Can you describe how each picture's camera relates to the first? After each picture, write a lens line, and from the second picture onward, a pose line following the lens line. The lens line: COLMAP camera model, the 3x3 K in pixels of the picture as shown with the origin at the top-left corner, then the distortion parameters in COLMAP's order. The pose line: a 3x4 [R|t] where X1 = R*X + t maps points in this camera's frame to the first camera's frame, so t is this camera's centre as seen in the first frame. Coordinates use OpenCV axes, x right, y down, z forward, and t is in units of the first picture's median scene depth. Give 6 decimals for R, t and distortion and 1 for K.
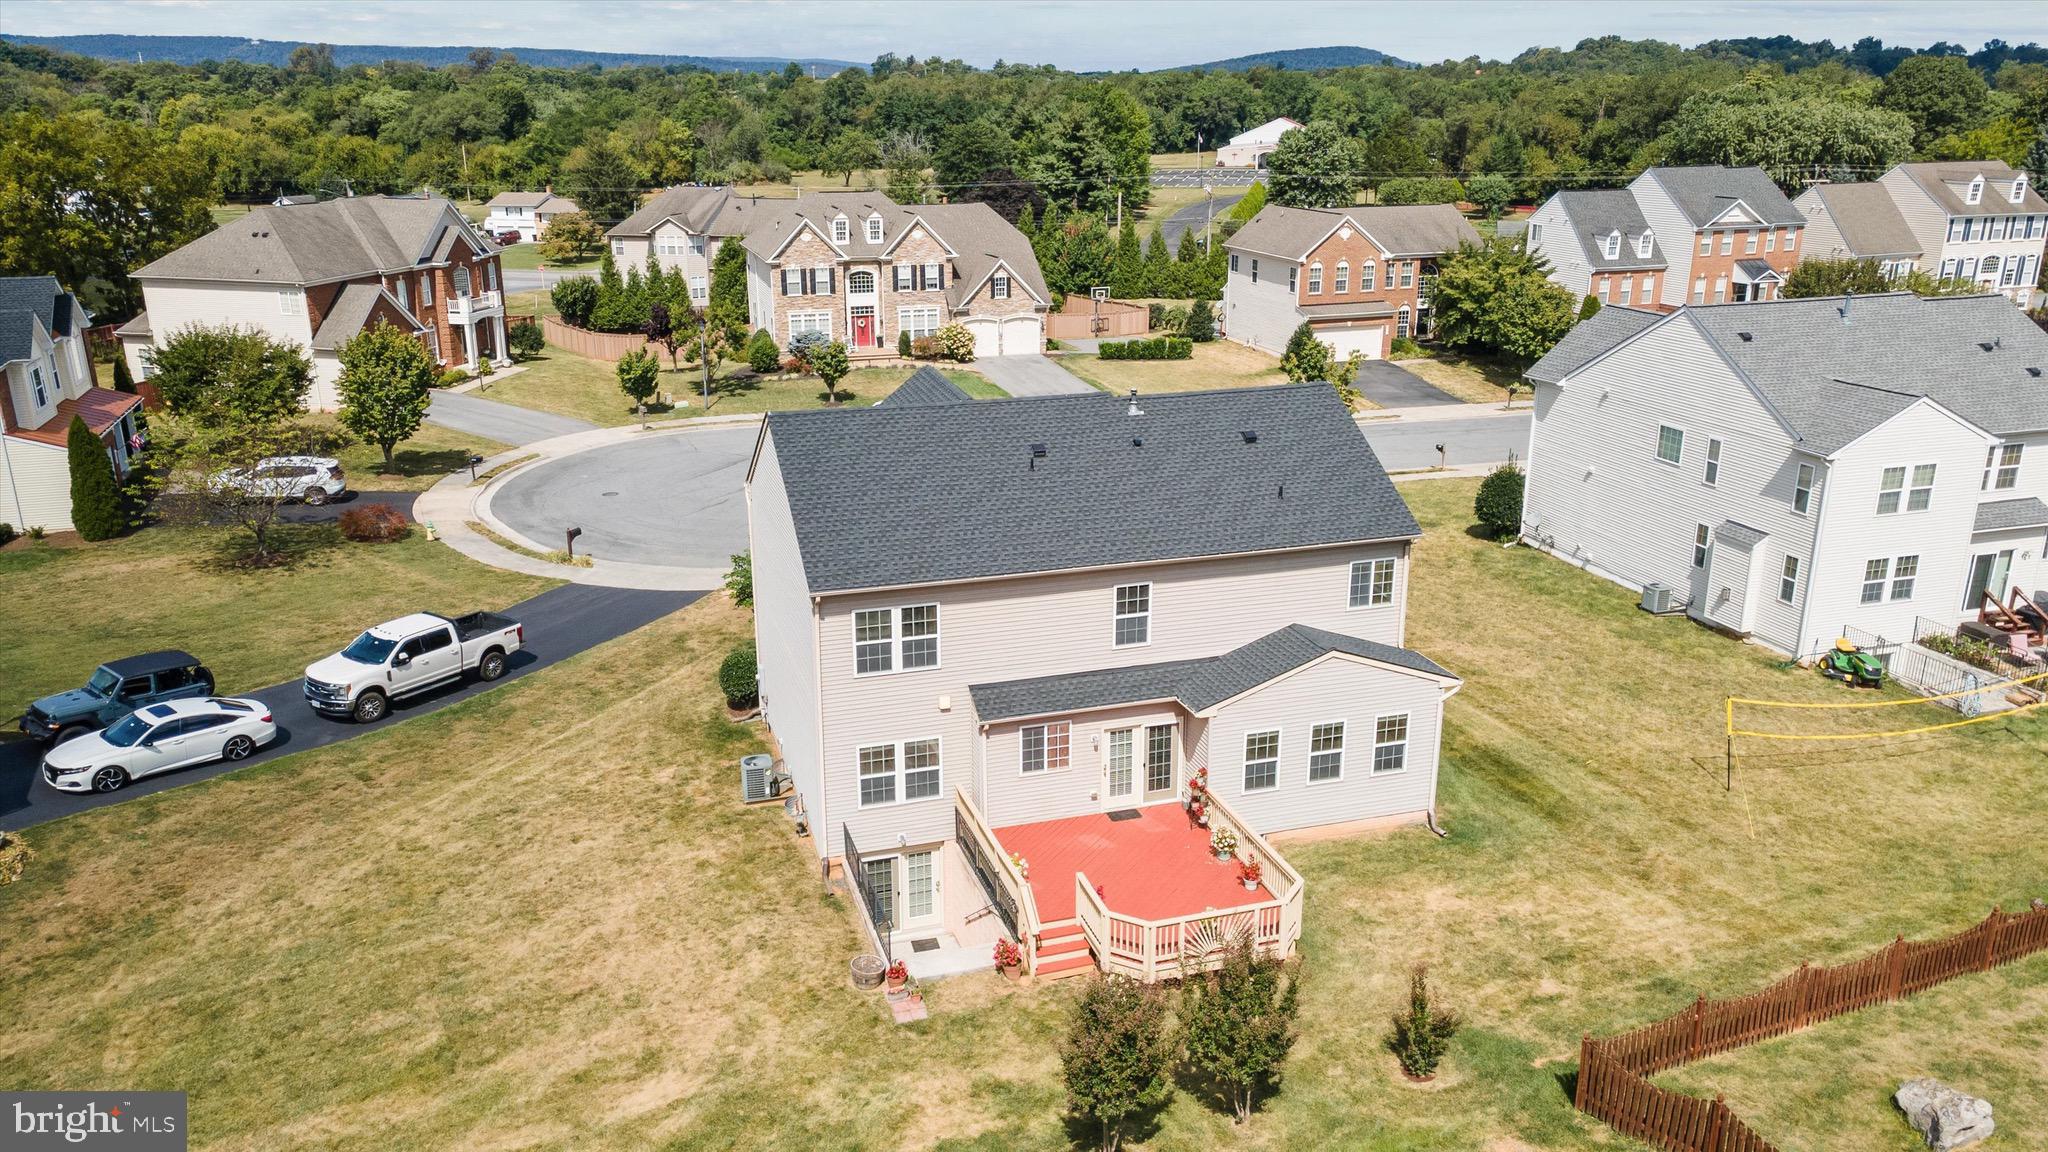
lens RADIAL K [[1490.4, 0, 1007.9], [0, 1490.4, 567.7], [0, 0, 1]] dist [0.043771, 0.002155]
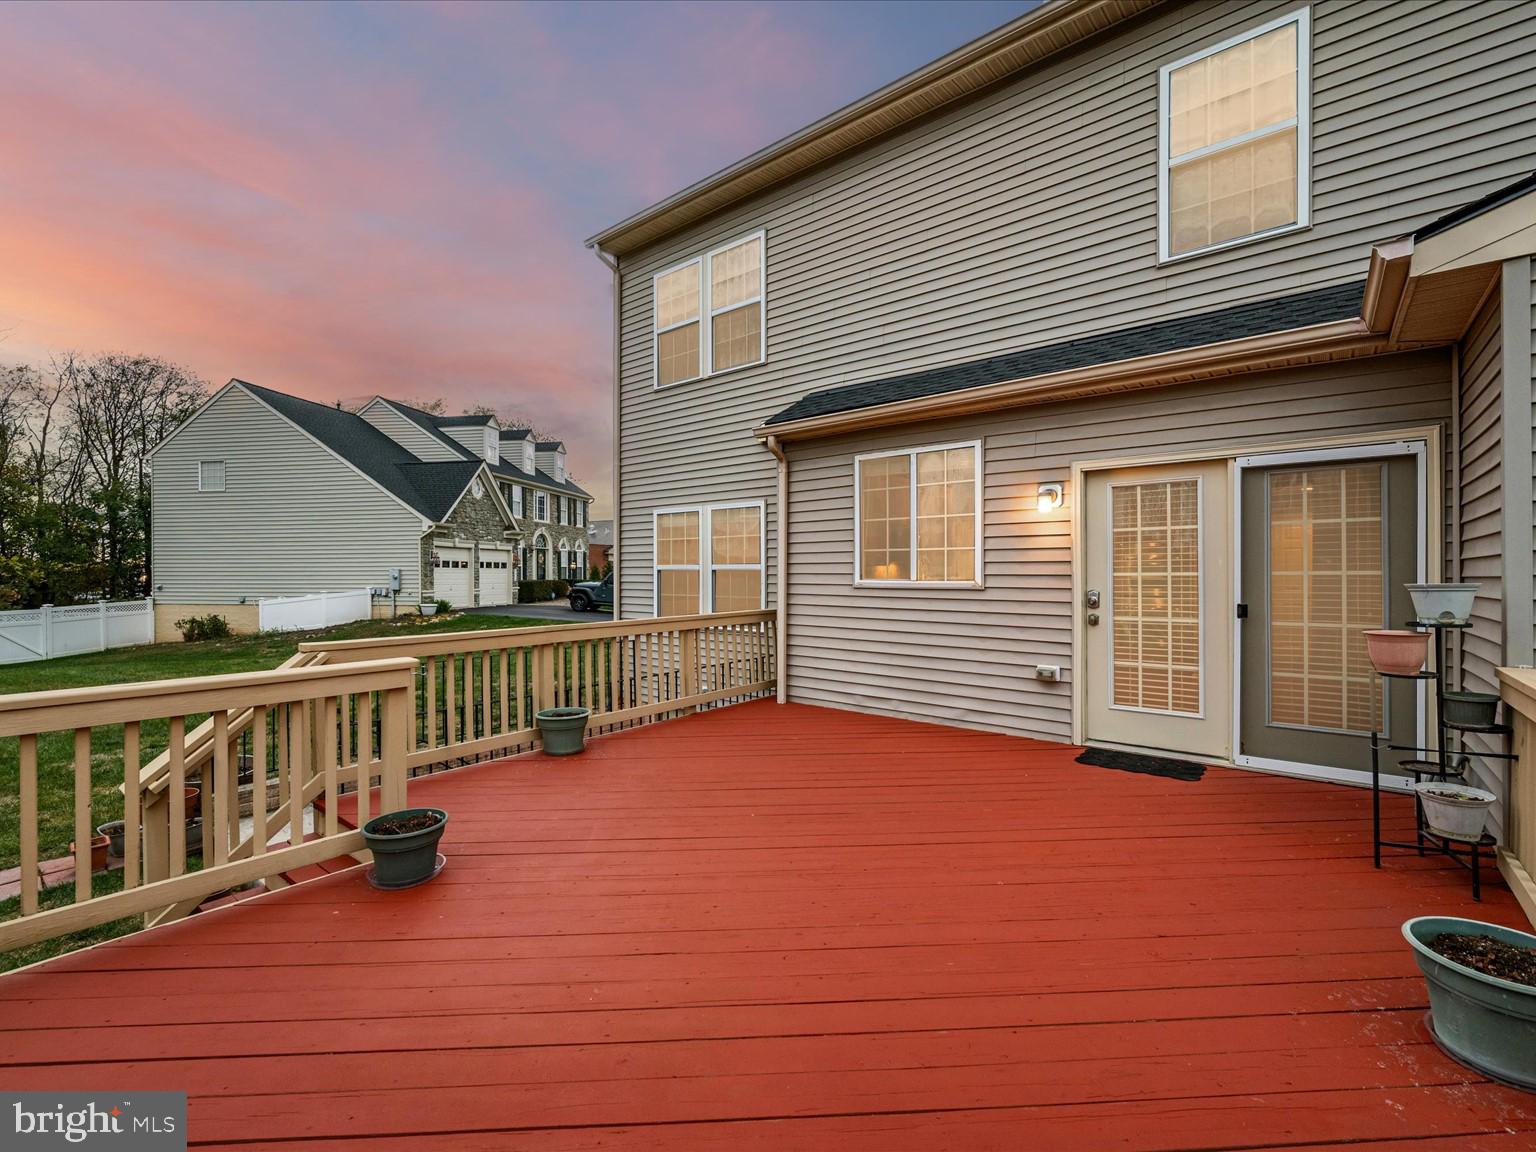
lens RADIAL K [[679.7, 0, 773.7], [0, 679.7, 570.1], [0, 0, 1]] dist [-0.001090, 0.000009]
pose [[0.556872, 0.001562, -0.830597, 0.148824], [-0.247159, 0.955011, -0.163911, 0.167198], [0.792973, 0.296567, 0.532205, 0.851408]]
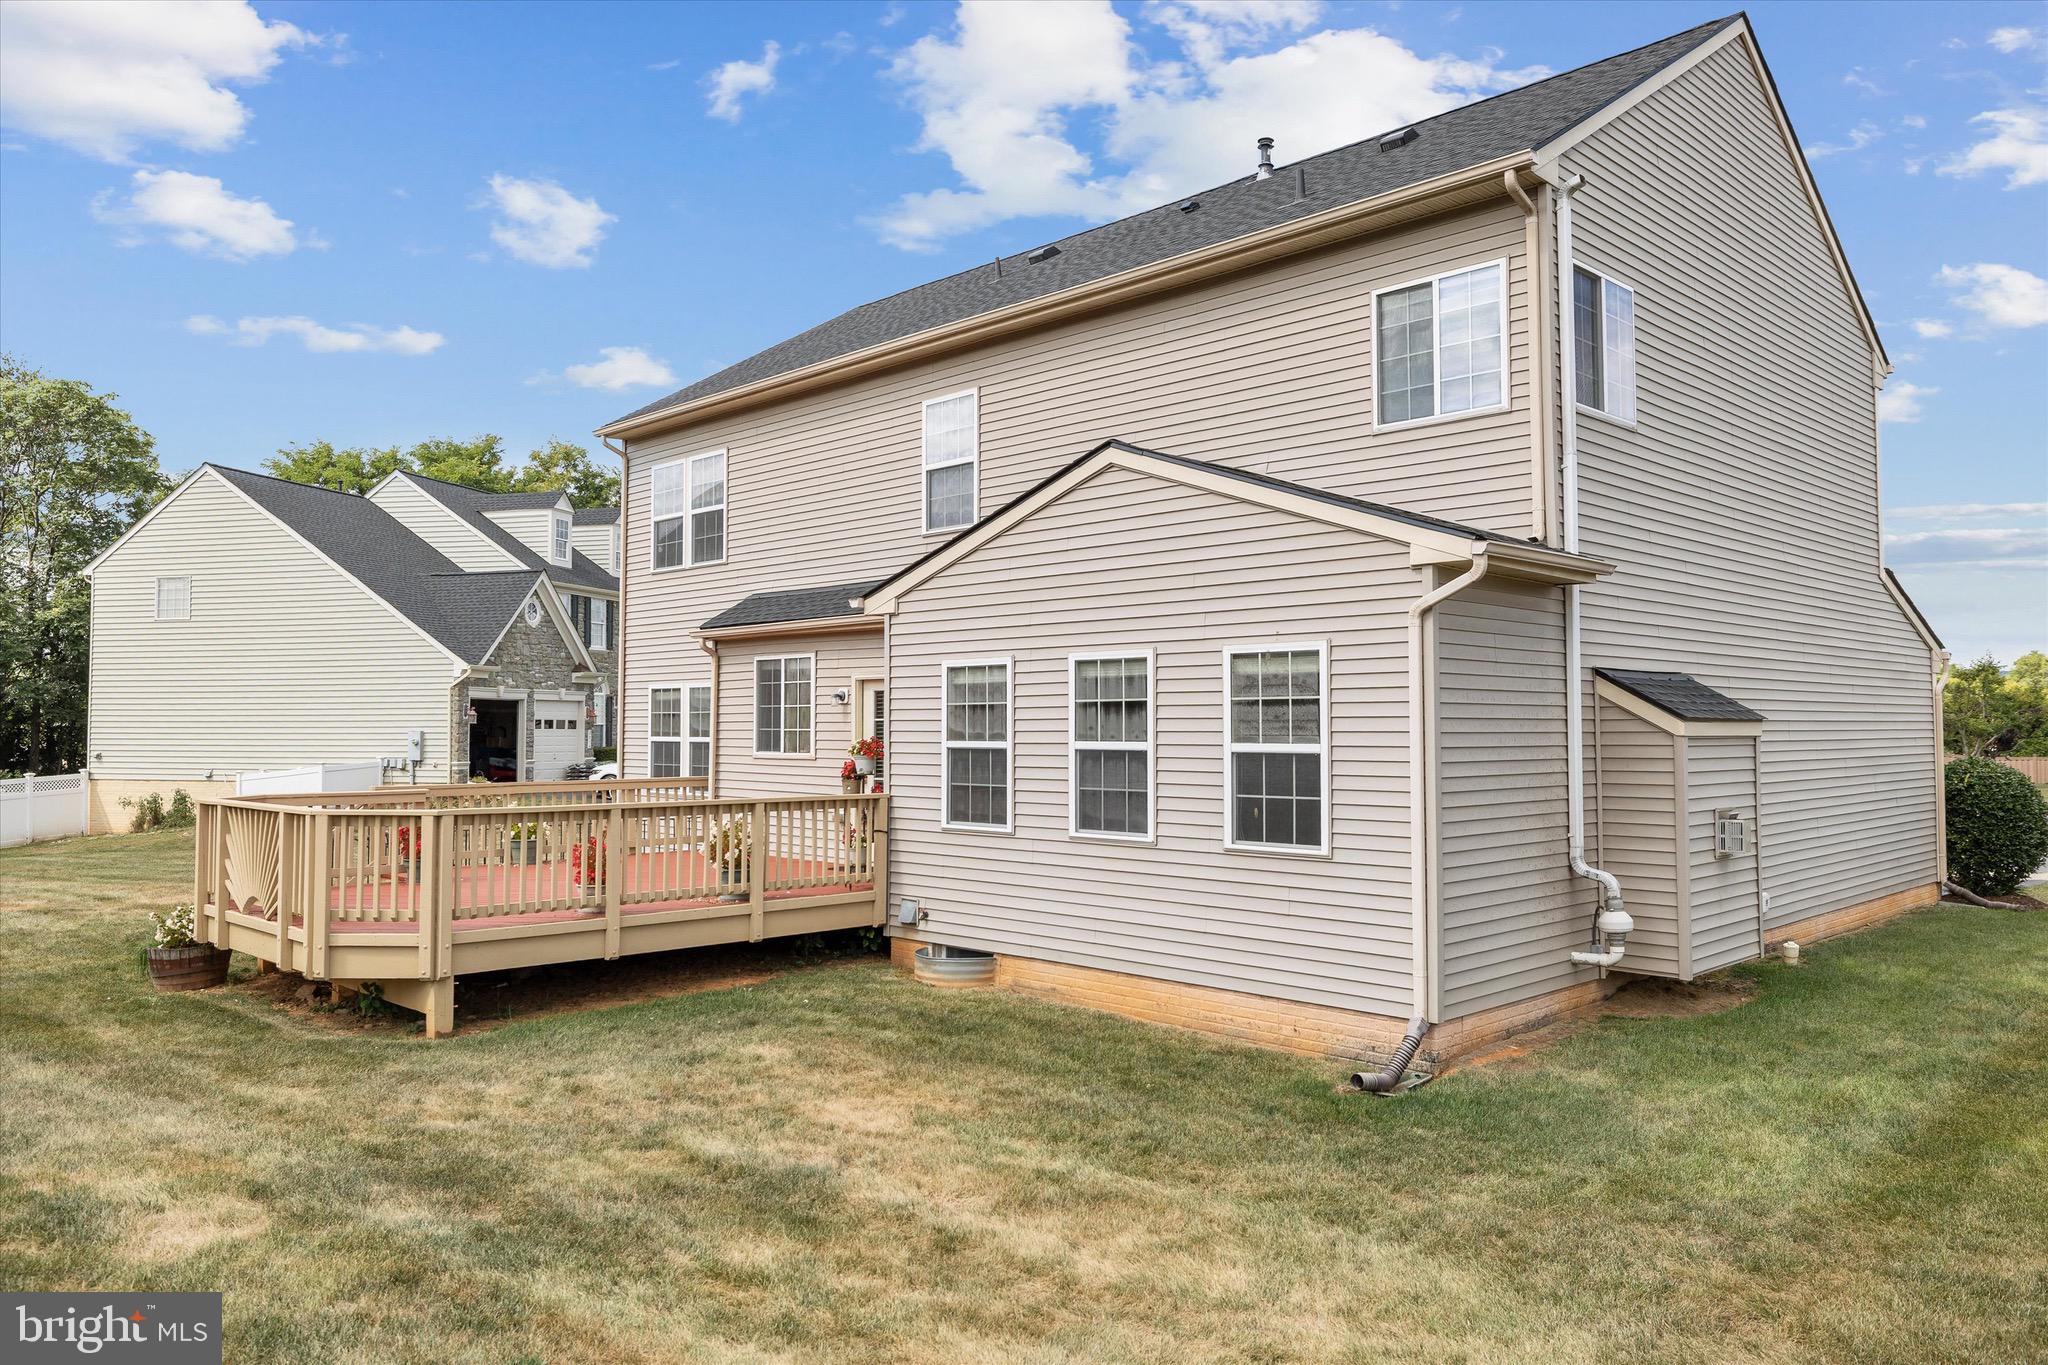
lens RADIAL K [[1441.6, 0, 1026.4], [0, 1441.6, 666.7], [0, 0, 1]] dist [0.002547, 0.001092]
pose [[0.465749, -0.032839, -0.884308, 0.506210], [-0.264913, 0.948307, -0.174740, 0.169258], [0.844334, 0.315649, 0.432974, 0.818392]]
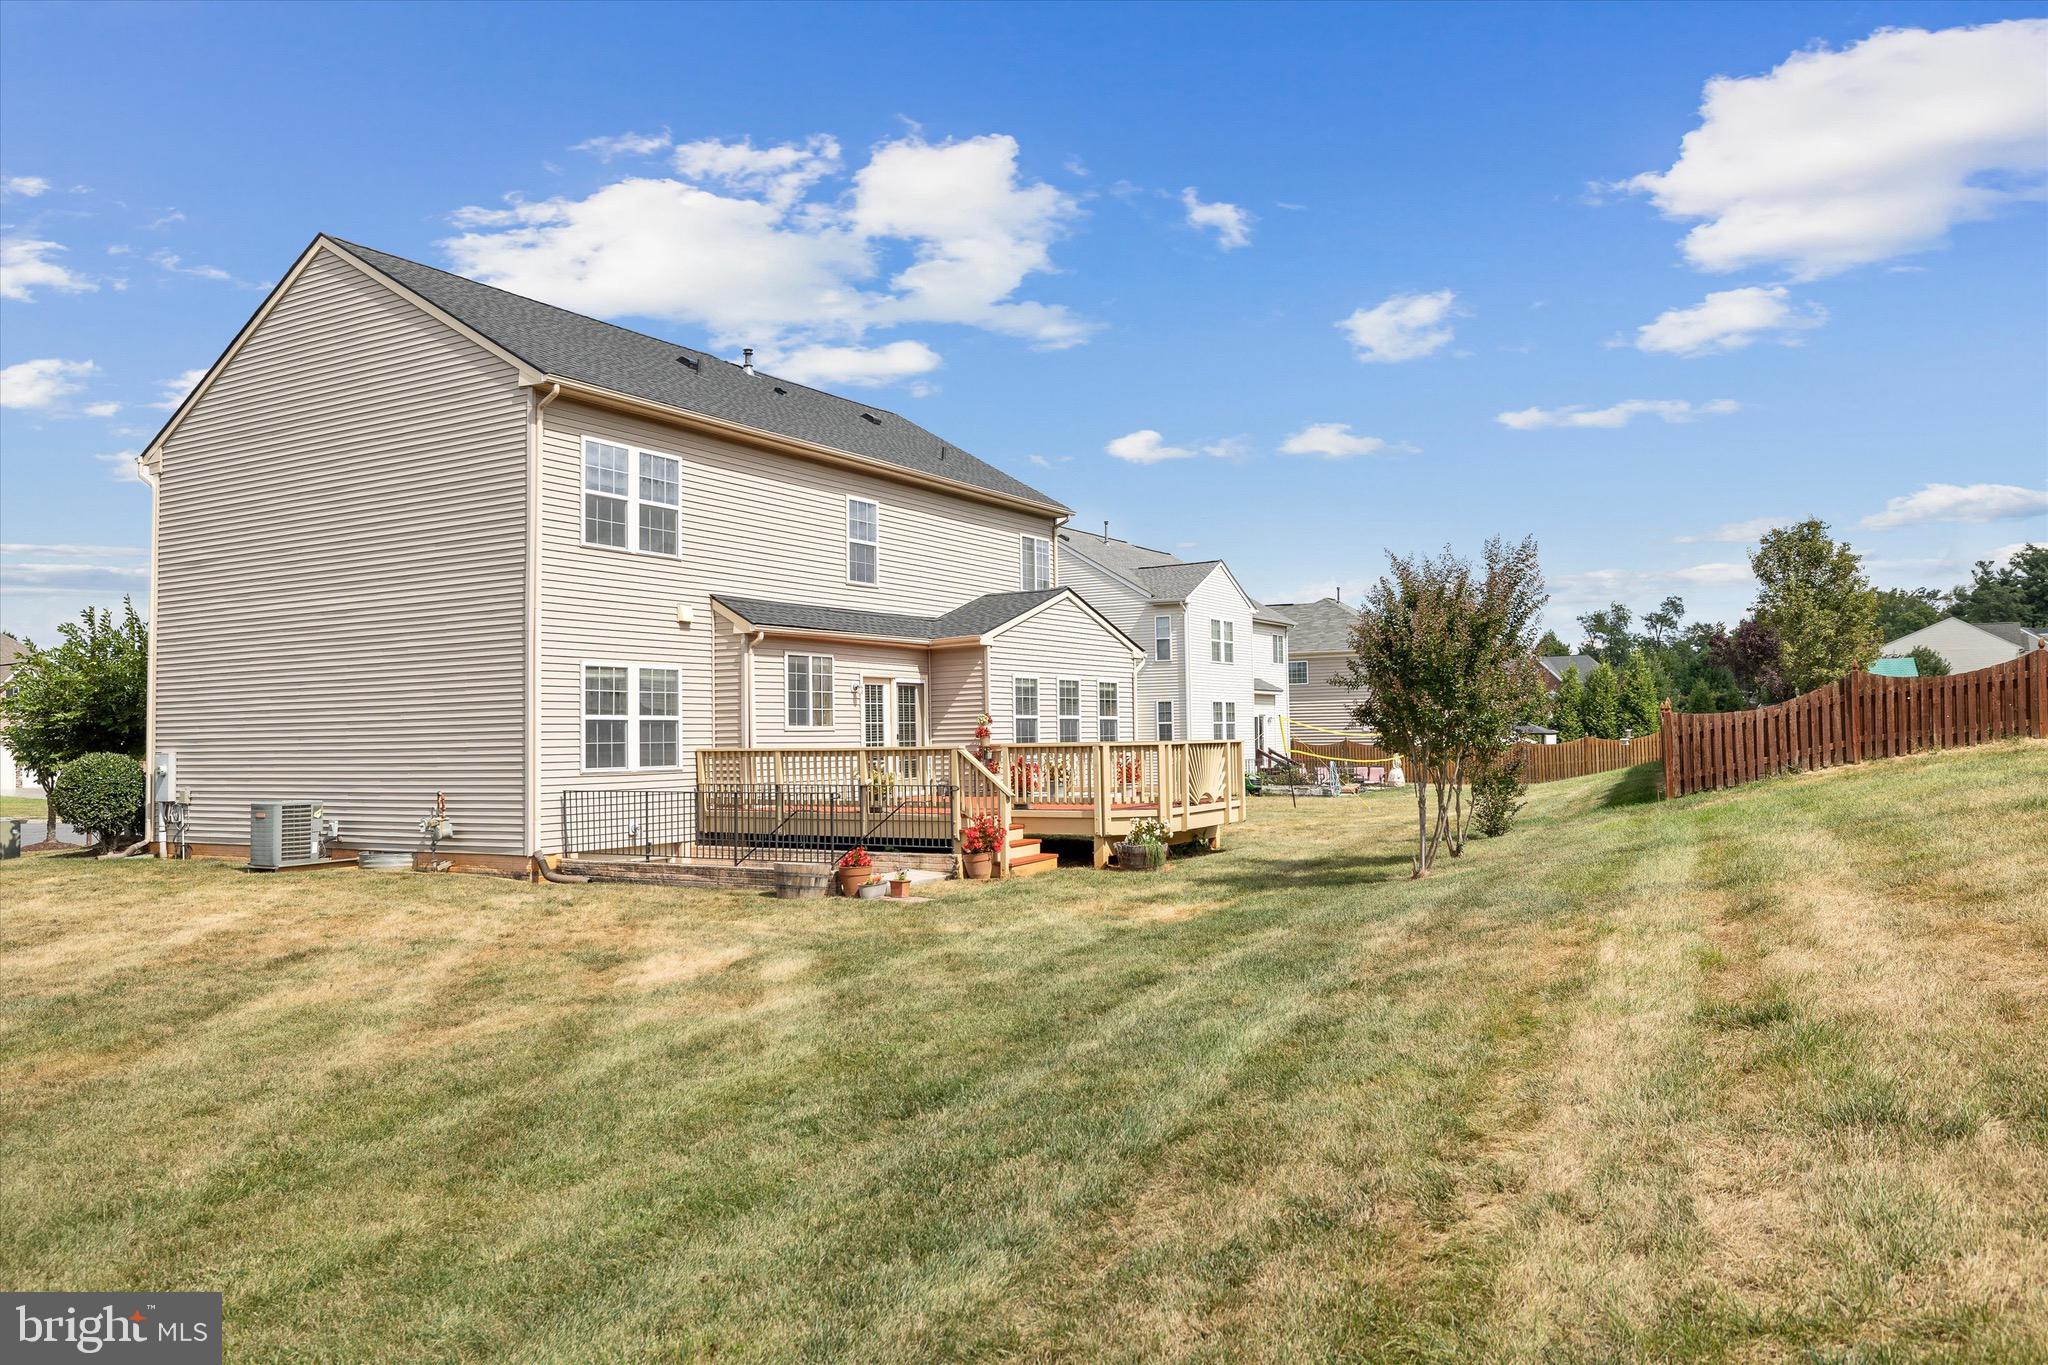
lens RADIAL K [[1441.6, 0, 1026.4], [0, 1441.6, 666.7], [0, 0, 1]] dist [0.002547, 0.001092]
pose [[0.739946, 0.025547, 0.672181, -0.352164], [0.213524, 0.938677, -0.270726, 0.309389], [-0.637877, 0.343849, 0.689116, 0.437683]]
